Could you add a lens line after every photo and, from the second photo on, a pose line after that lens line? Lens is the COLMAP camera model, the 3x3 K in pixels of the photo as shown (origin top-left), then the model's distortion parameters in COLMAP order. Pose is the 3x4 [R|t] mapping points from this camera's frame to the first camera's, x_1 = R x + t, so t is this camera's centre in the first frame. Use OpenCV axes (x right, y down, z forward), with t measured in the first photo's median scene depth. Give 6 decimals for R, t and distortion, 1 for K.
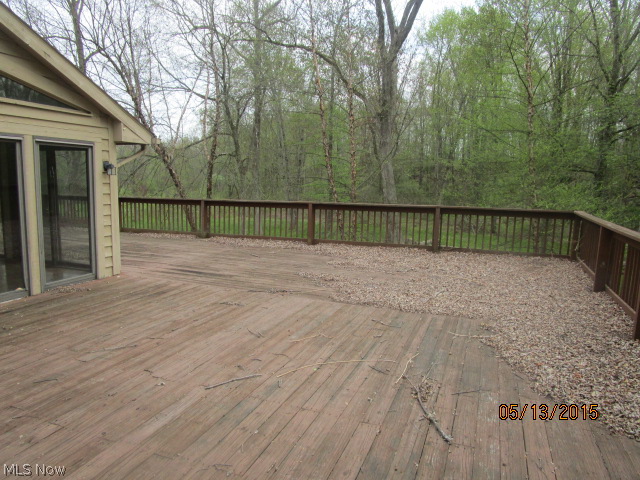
lens RADIAL K [[447.4, 0, 320.0], [0, 447.4, 240.0], [0, 0, 1]] dist [-0.009741, -0.000427]
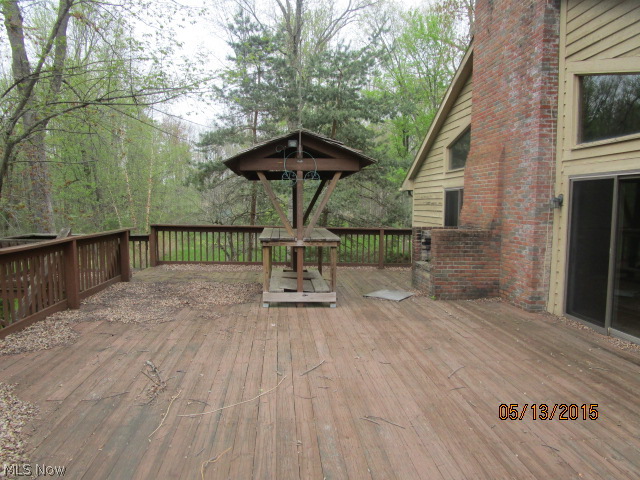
lens RADIAL K [[447.4, 0, 320.0], [0, 447.4, 240.0], [0, 0, 1]] dist [-0.009741, -0.000427]
pose [[-0.893572, 0.005721, -0.448883, 0.322216], [-0.091123, 0.976791, 0.193844, -0.254558], [0.439574, 0.214117, -0.872312, 1.842077]]
